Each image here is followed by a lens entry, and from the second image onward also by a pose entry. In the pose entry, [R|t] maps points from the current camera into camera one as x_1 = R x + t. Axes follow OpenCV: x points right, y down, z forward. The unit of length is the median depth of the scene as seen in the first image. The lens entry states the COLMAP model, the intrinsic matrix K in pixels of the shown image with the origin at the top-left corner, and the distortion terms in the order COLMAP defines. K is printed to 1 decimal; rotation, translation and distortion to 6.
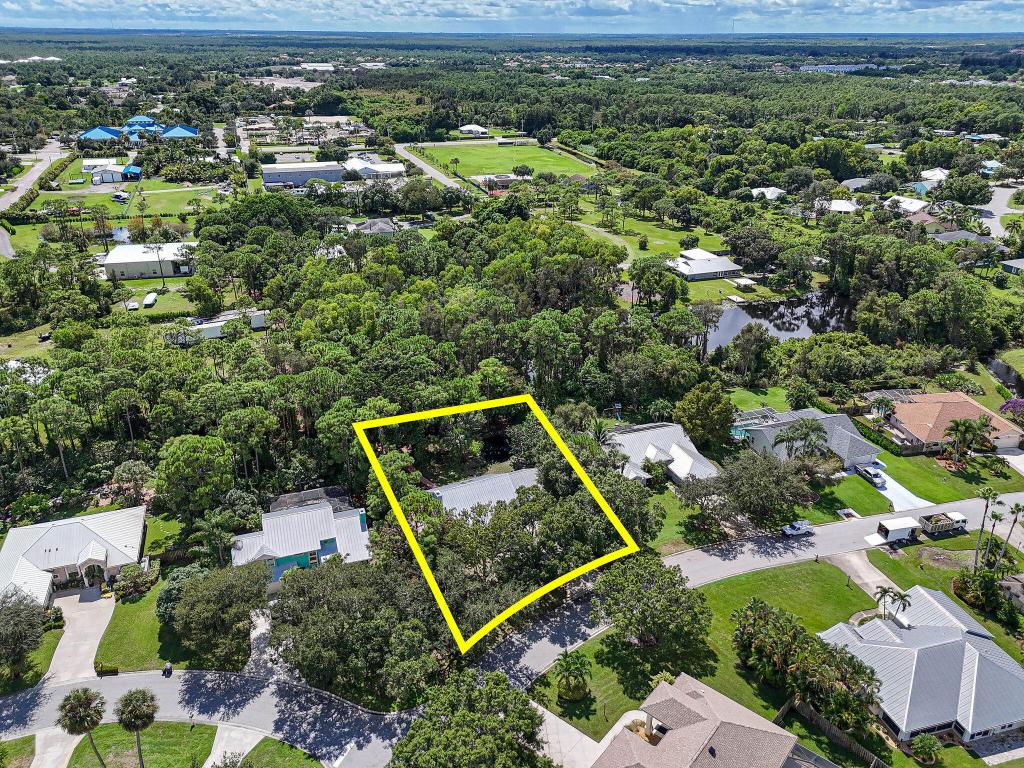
lens RADIAL K [[753.9, 0, 517.9], [0, 753.9, 378.7], [0, 0, 1]] dist [0.064285, -0.043098]
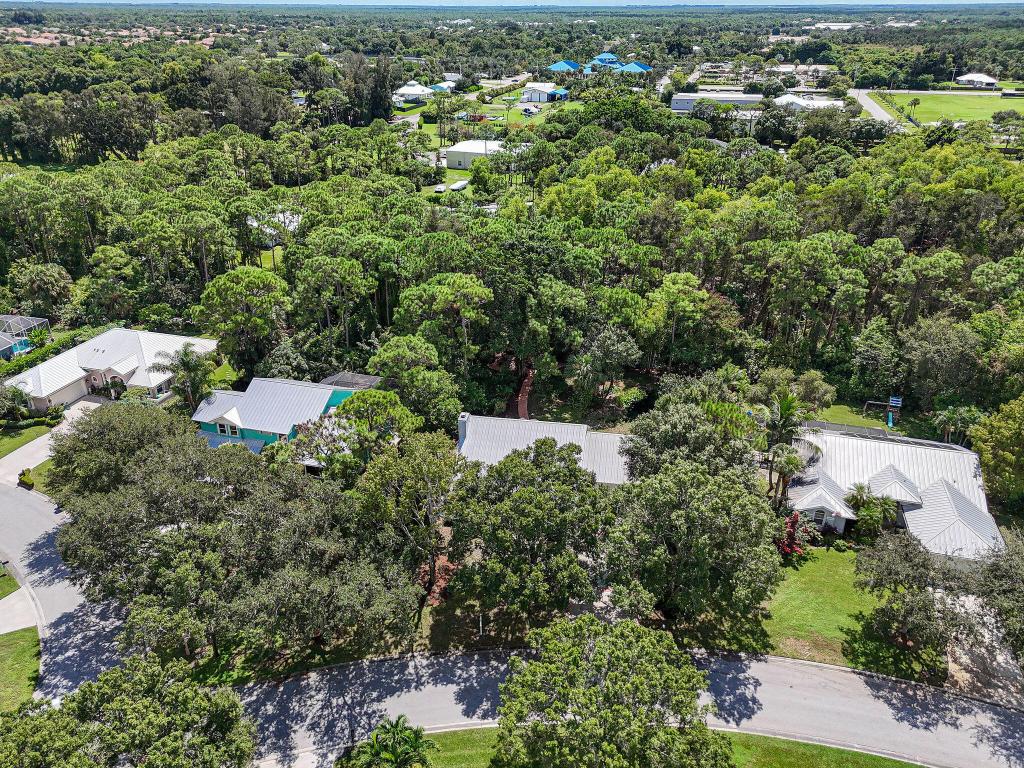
lens RADIAL K [[753.9, 0, 516.3], [0, 753.9, 386.6], [0, 0, 1]] dist [0.064285, -0.043098]
pose [[0.812814, 0.258602, -0.521975, 0.156516], [-0.239800, 0.965154, 0.104752, 0.025722], [0.530876, 0.040025, 0.846504, 0.262062]]
